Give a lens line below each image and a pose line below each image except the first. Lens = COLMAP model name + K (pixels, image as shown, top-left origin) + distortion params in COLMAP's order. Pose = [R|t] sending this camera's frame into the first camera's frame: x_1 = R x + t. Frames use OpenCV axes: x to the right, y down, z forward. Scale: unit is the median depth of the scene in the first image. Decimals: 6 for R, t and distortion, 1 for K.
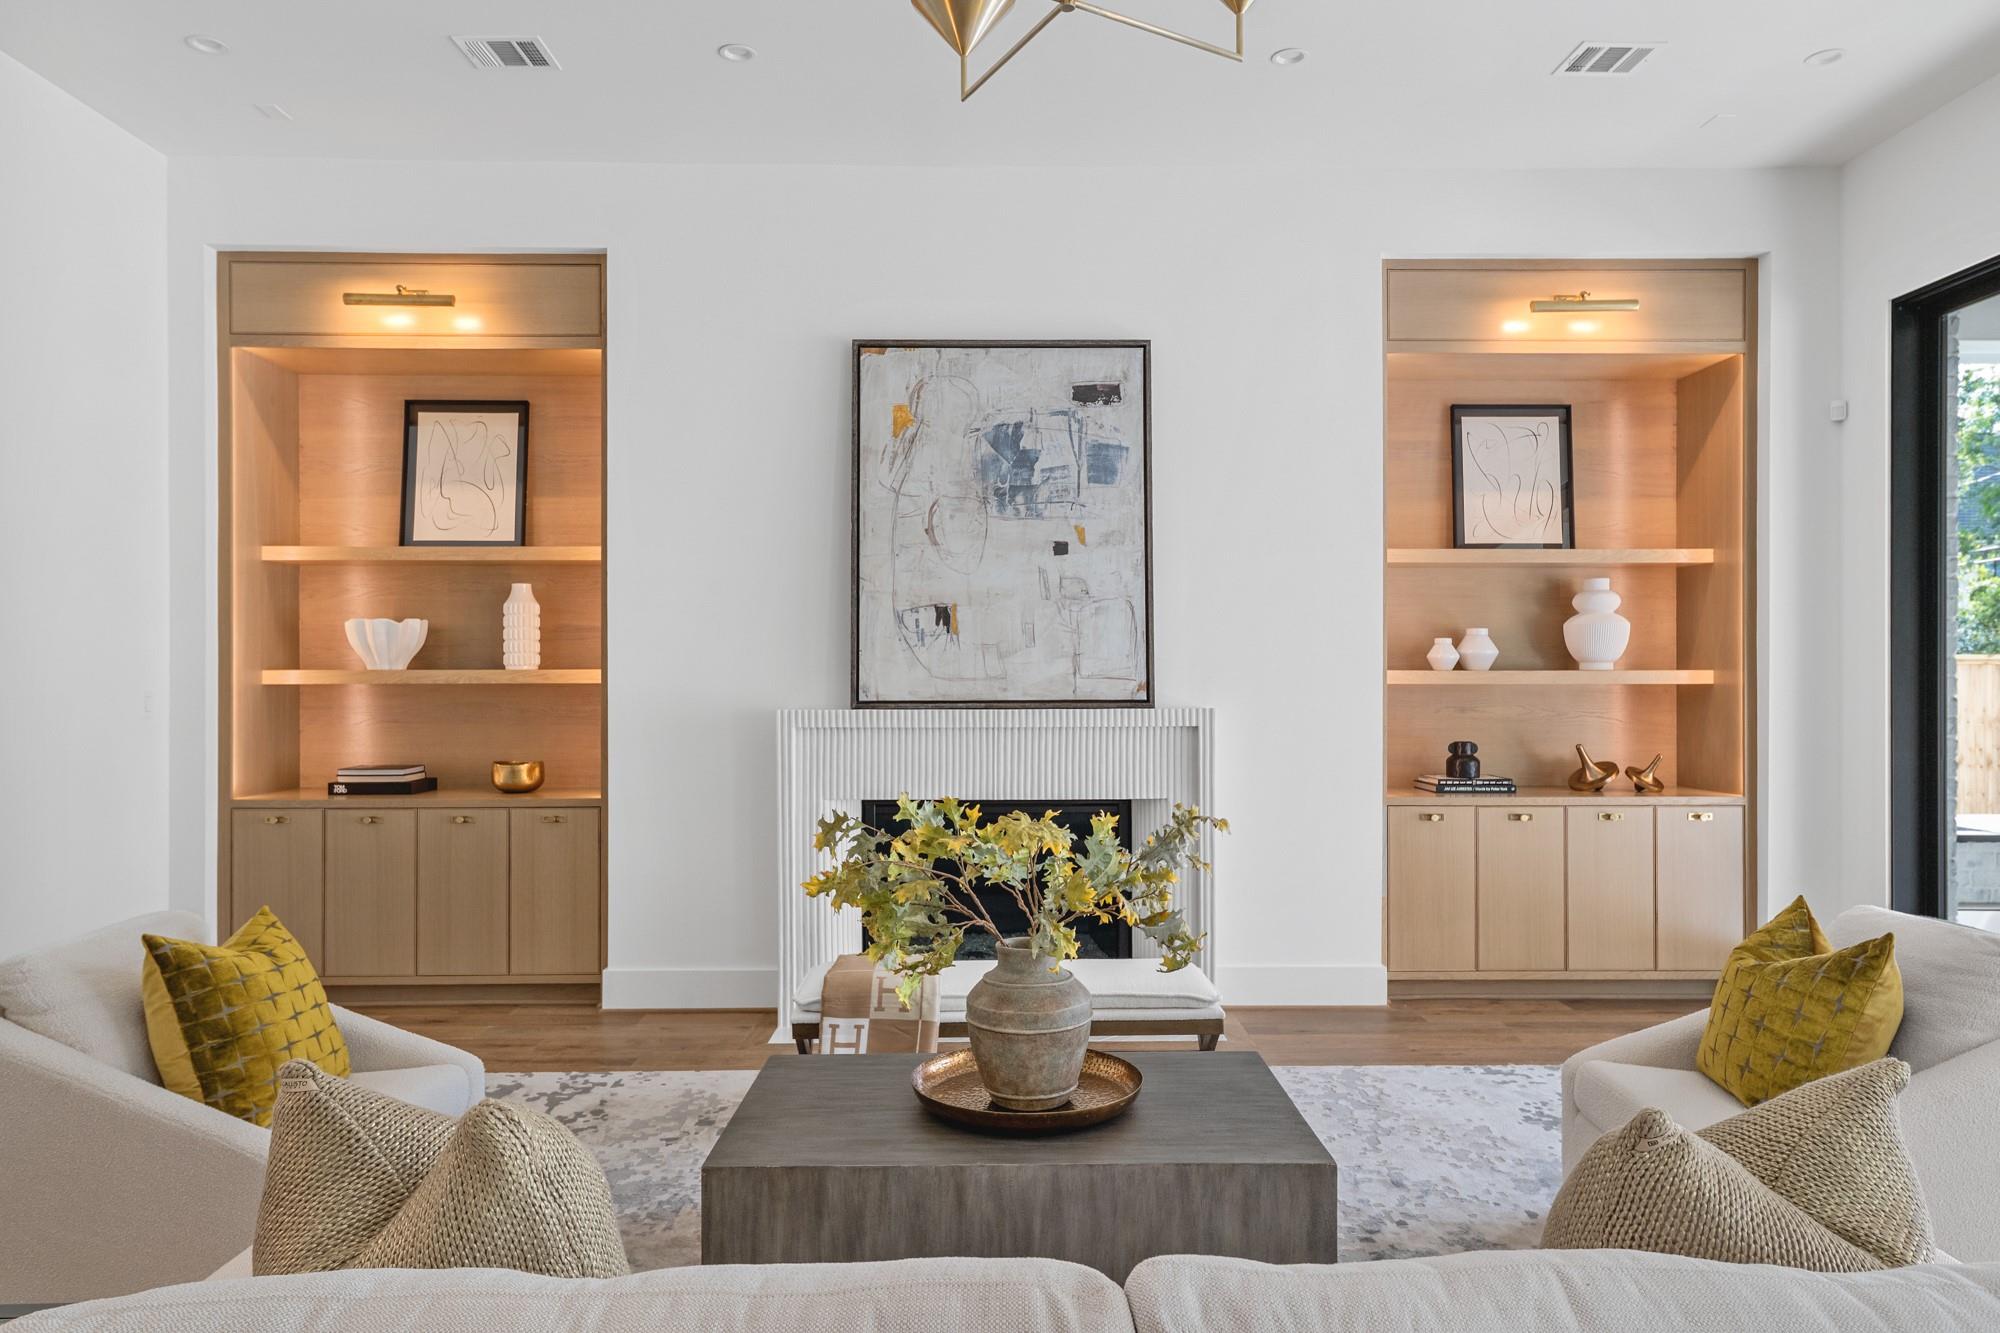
lens RADIAL K [[1327.8, 0, 996.9], [0, 1327.8, 676.3], [0, 0, 1]] dist [0.003787, 0.000109]
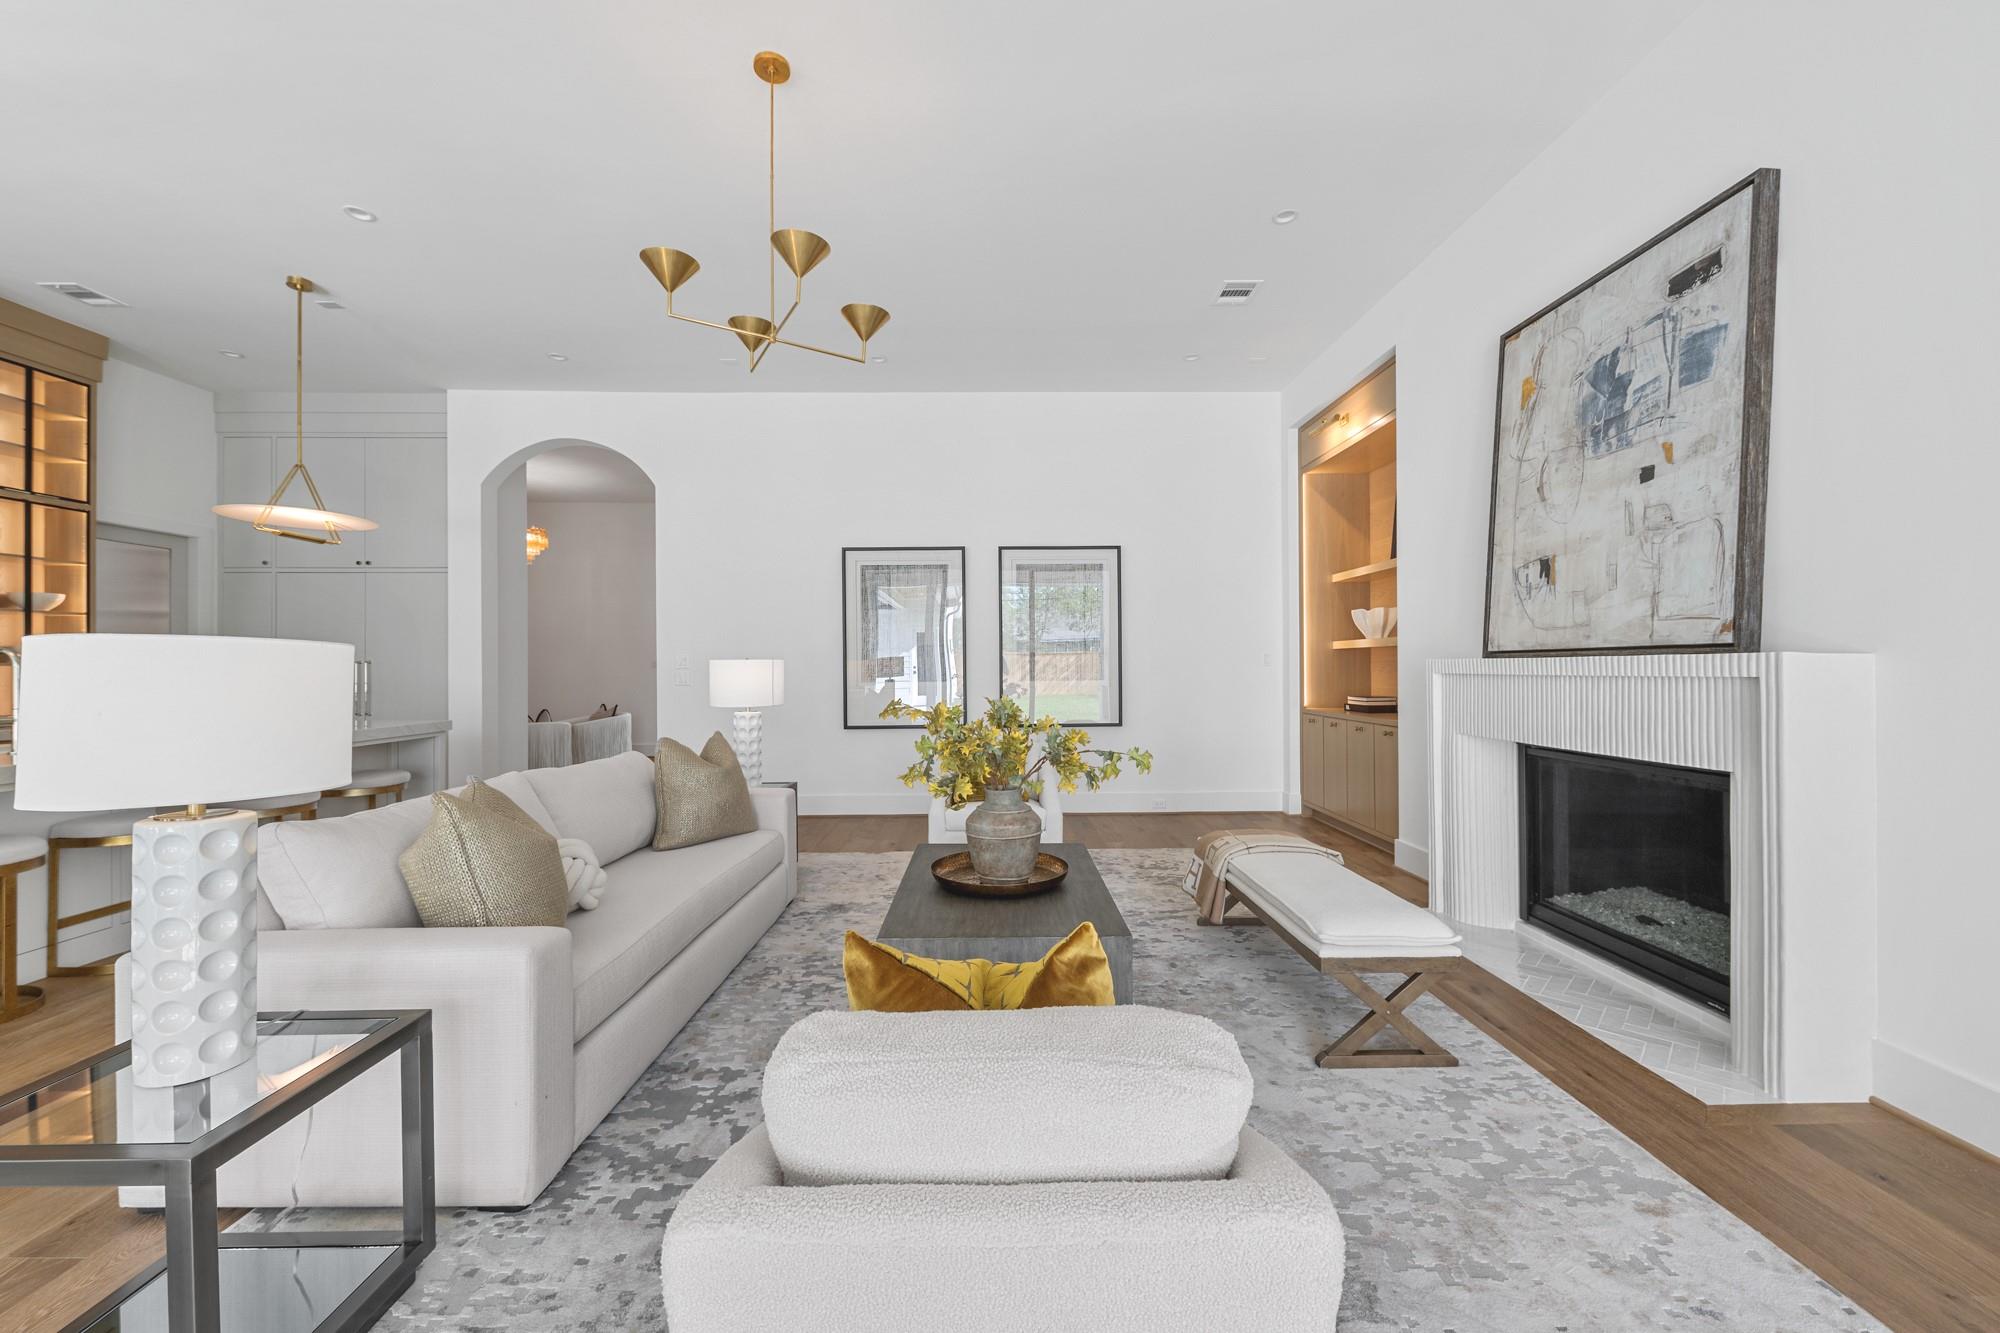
lens RADIAL K [[772.7, 0, 997.0], [0, 772.7, 664.2], [0, 0, 1]] dist [-0.001007, -0.000141]
pose [[-0.010128, -0.001781, -0.999947, 0.564872], [0.015136, 0.999884, -0.001934, 0.024274], [0.999834, -0.015155, -0.010100, 0.571513]]
